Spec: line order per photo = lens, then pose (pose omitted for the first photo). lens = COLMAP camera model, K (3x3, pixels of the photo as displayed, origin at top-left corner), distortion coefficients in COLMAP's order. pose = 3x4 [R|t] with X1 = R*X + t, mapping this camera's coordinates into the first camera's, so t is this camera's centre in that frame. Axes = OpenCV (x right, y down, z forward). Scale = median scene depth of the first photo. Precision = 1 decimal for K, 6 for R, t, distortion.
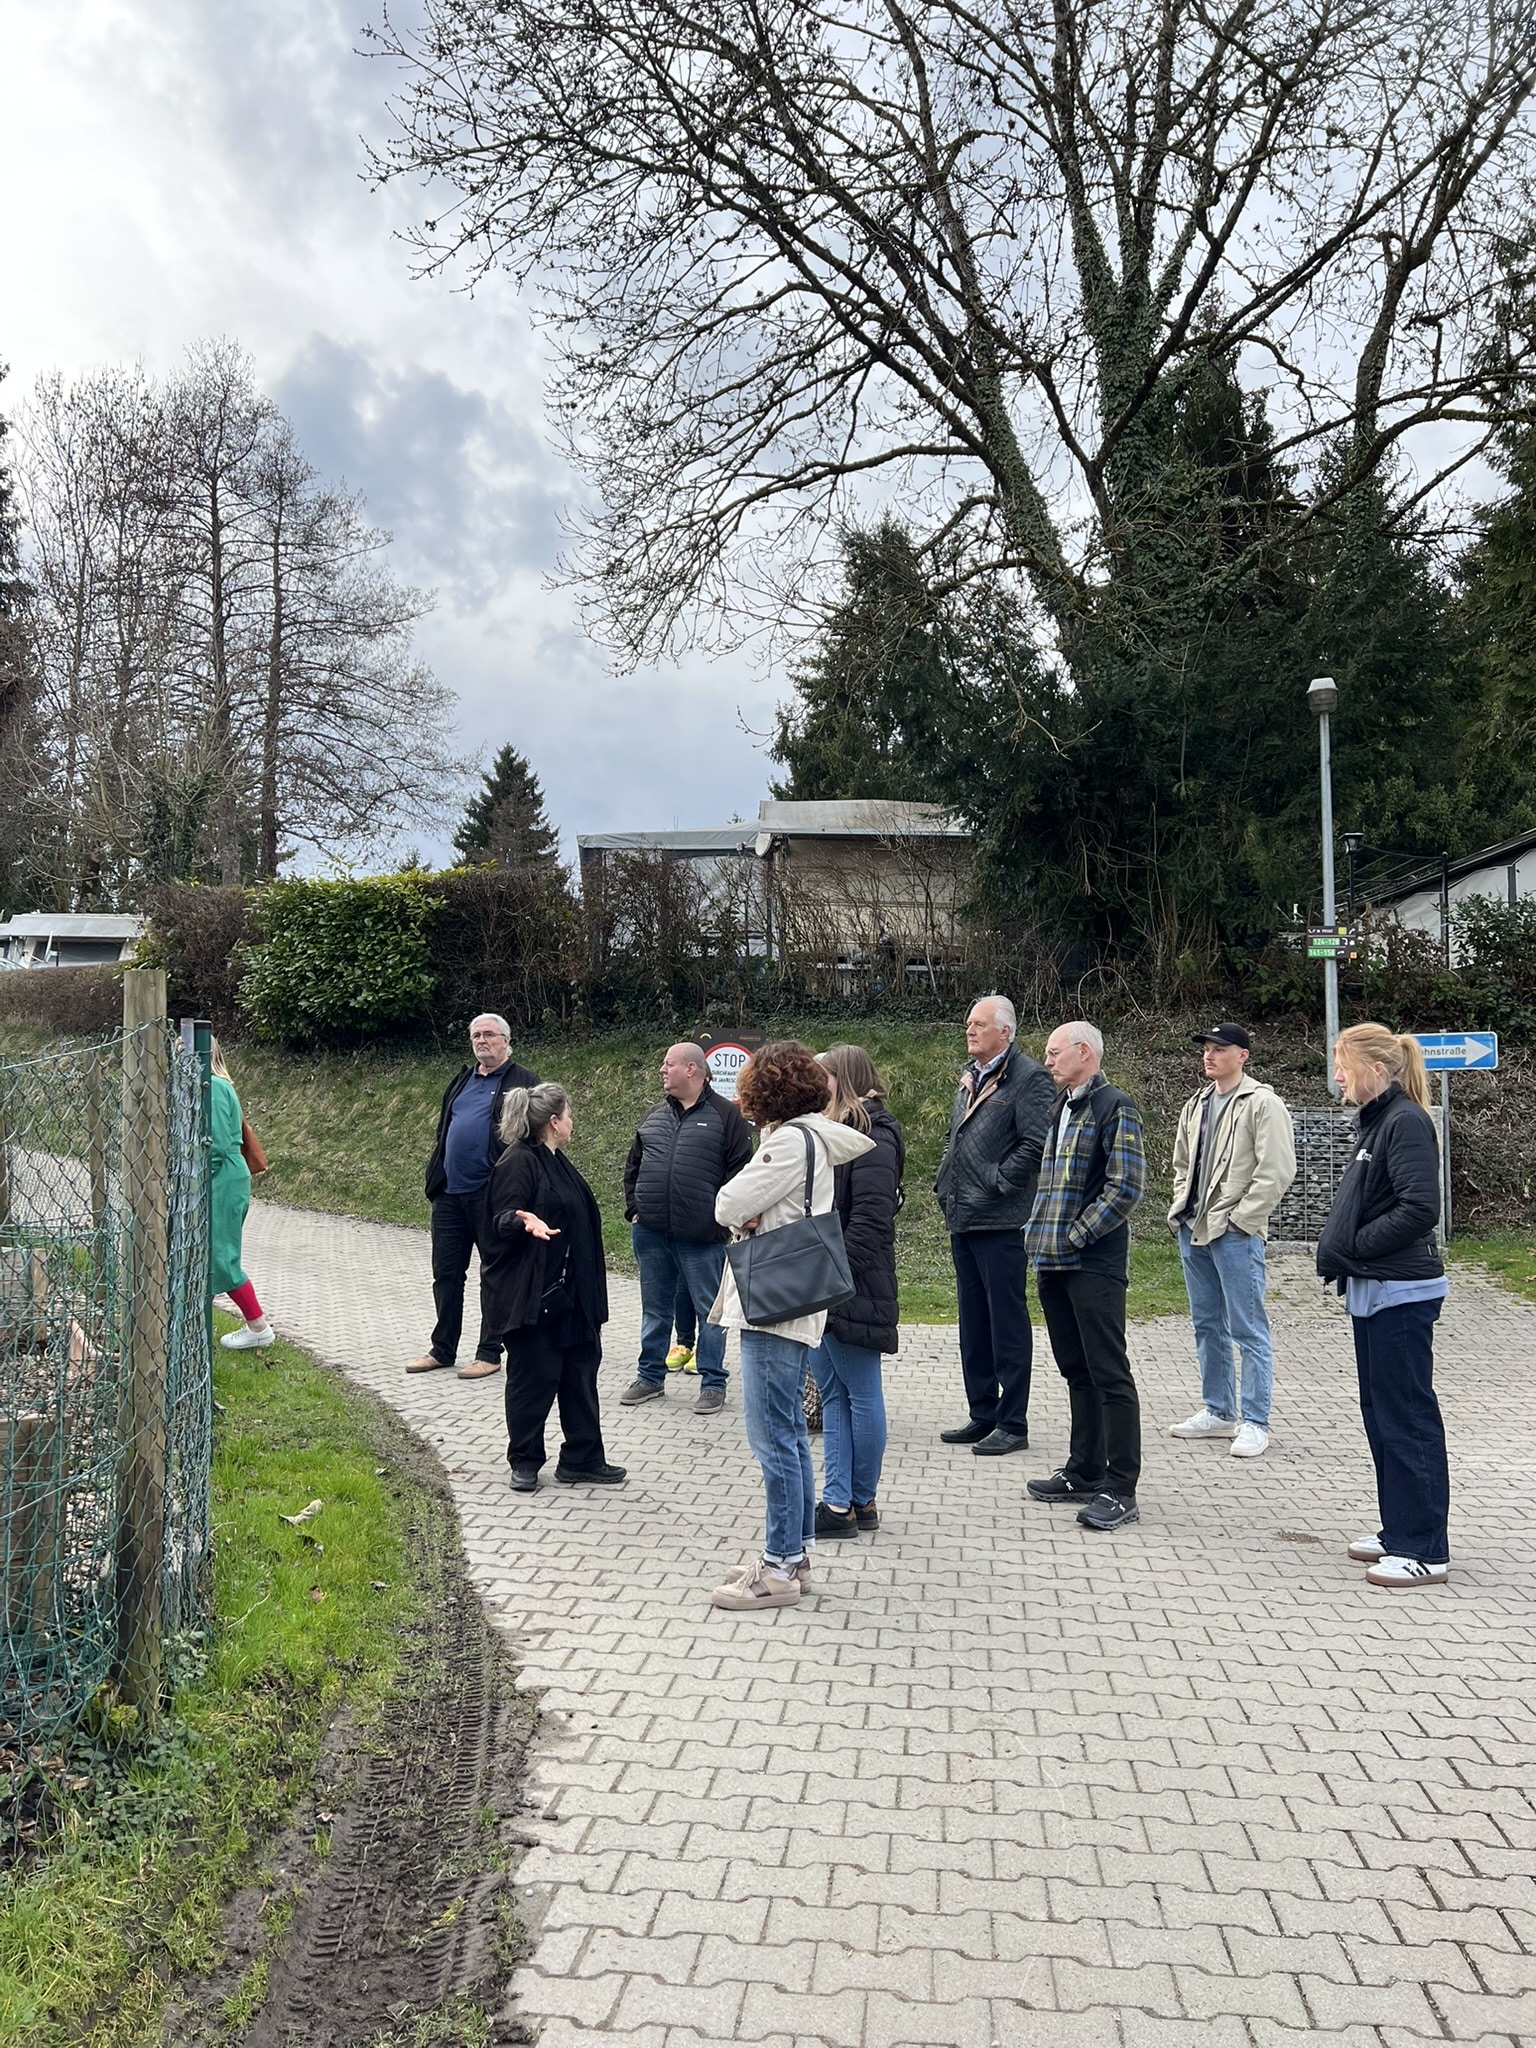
lens RADIAL K [[1564.4, 0, 768.0], [0, 1564.4, 1024.0], [0, 0, 1]] dist [0.026359, -0.053400]
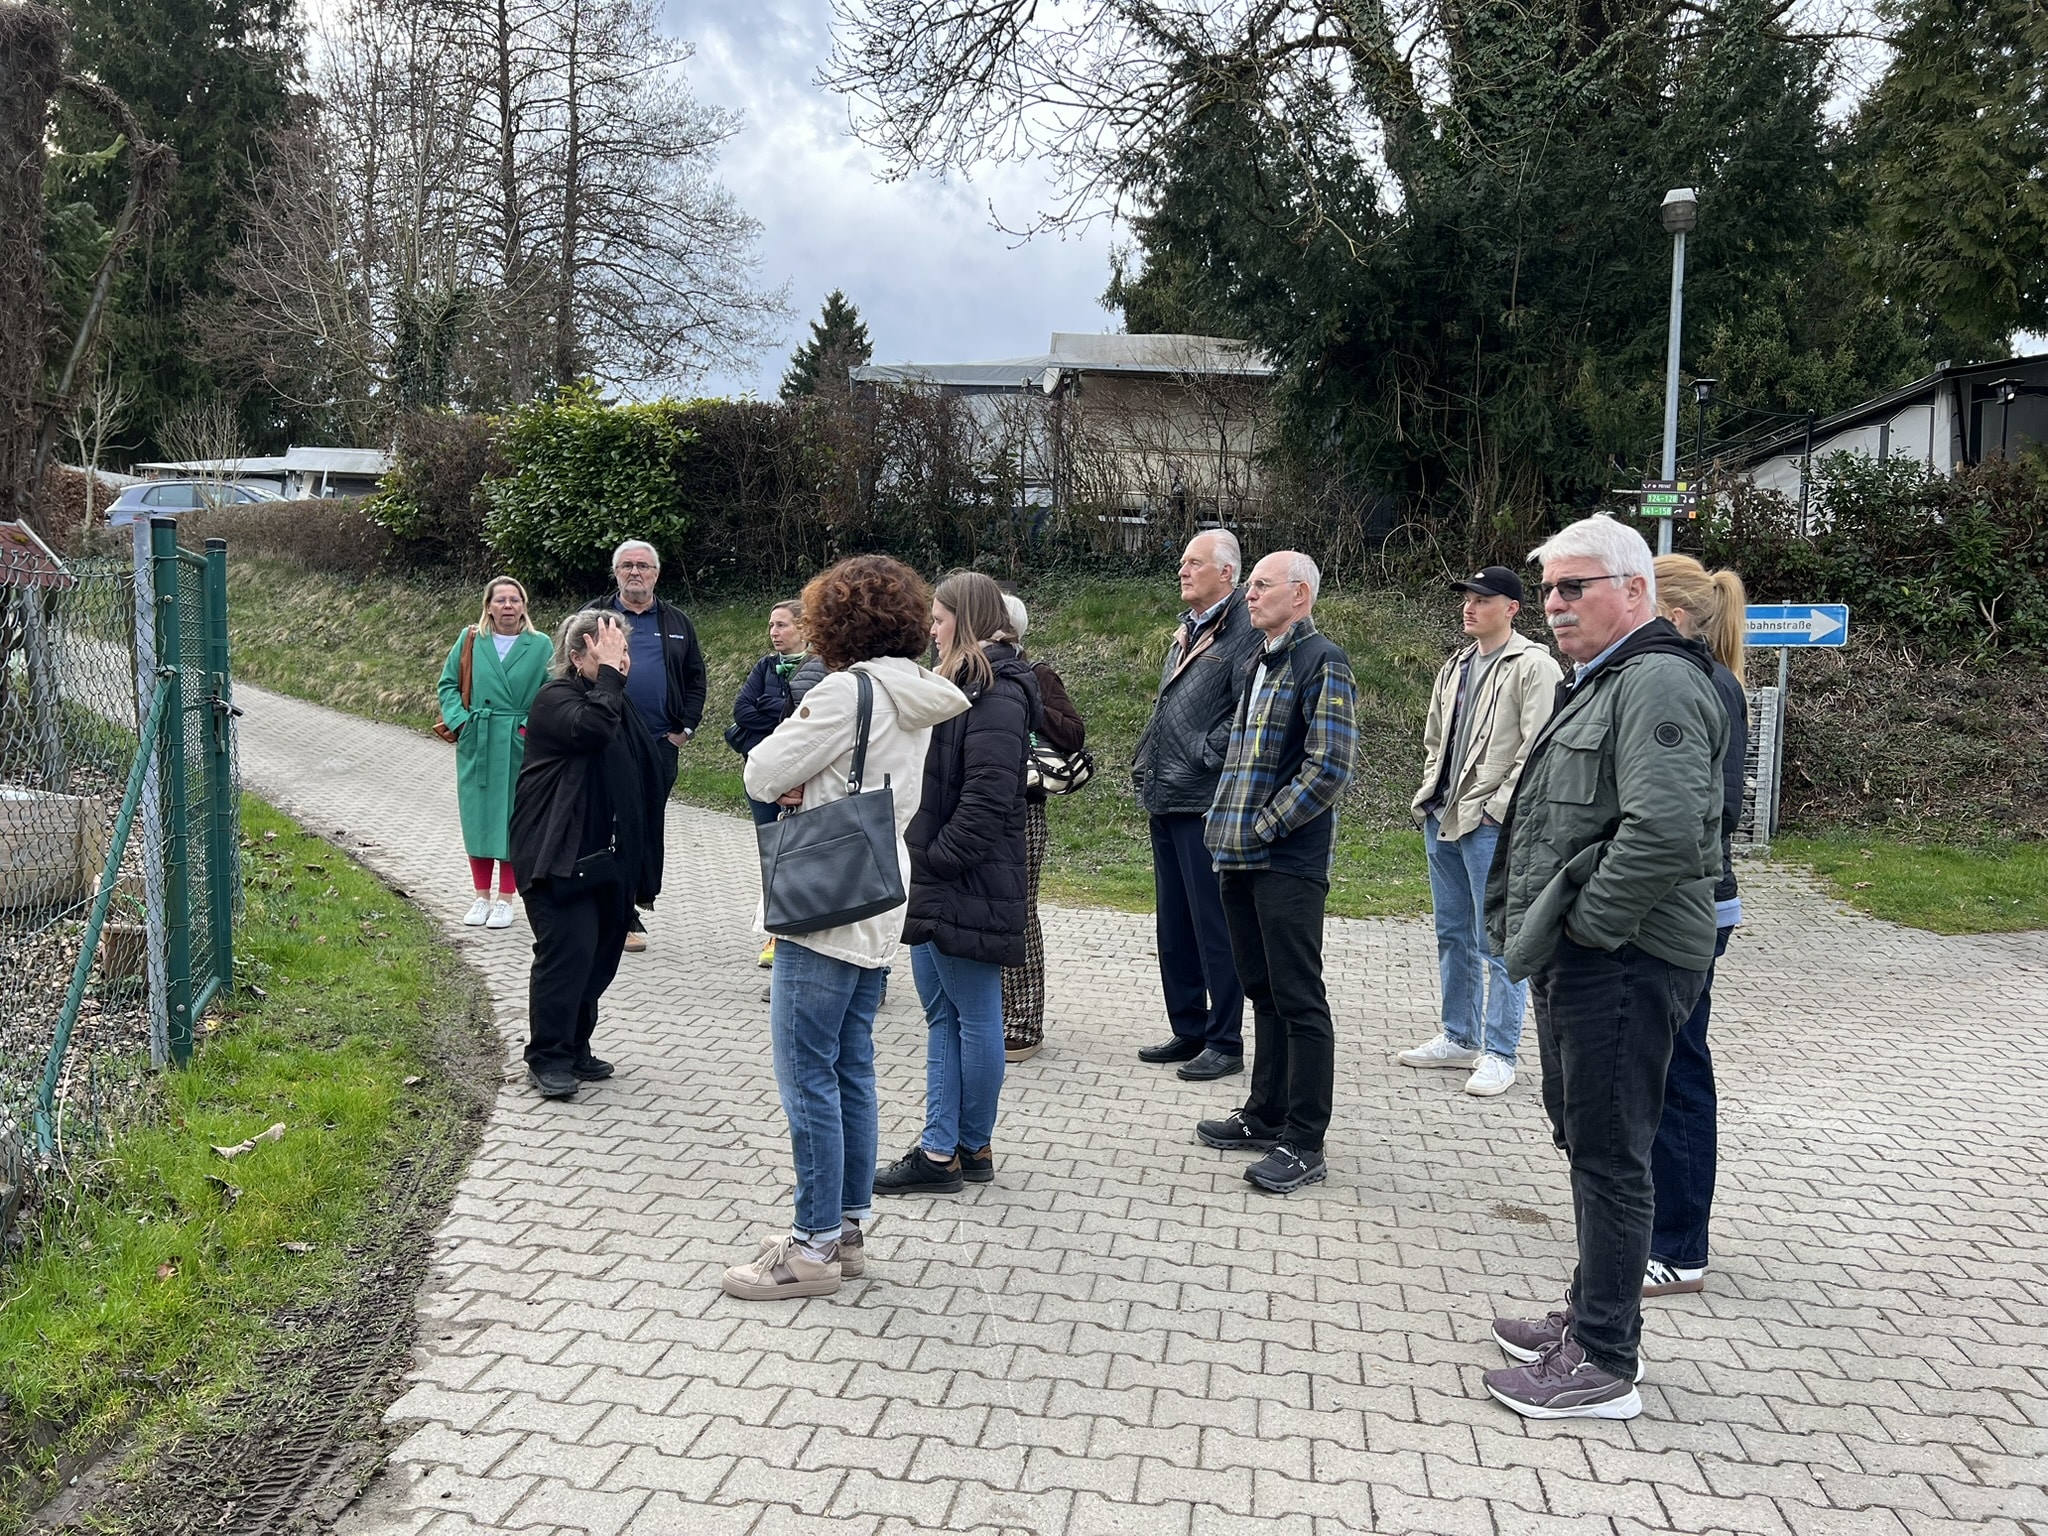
lens RADIAL K [[1604.1, 0, 1026.0], [0, 1604.1, 778.1], [0, 0, 1]] dist [0.043819, -0.073029]
pose [[0.998899, 0.031709, -0.034574, 0.083148], [-0.027412, 0.992592, 0.118363, 0.015309], [0.038071, -0.117284, 0.992368, 0.159356]]
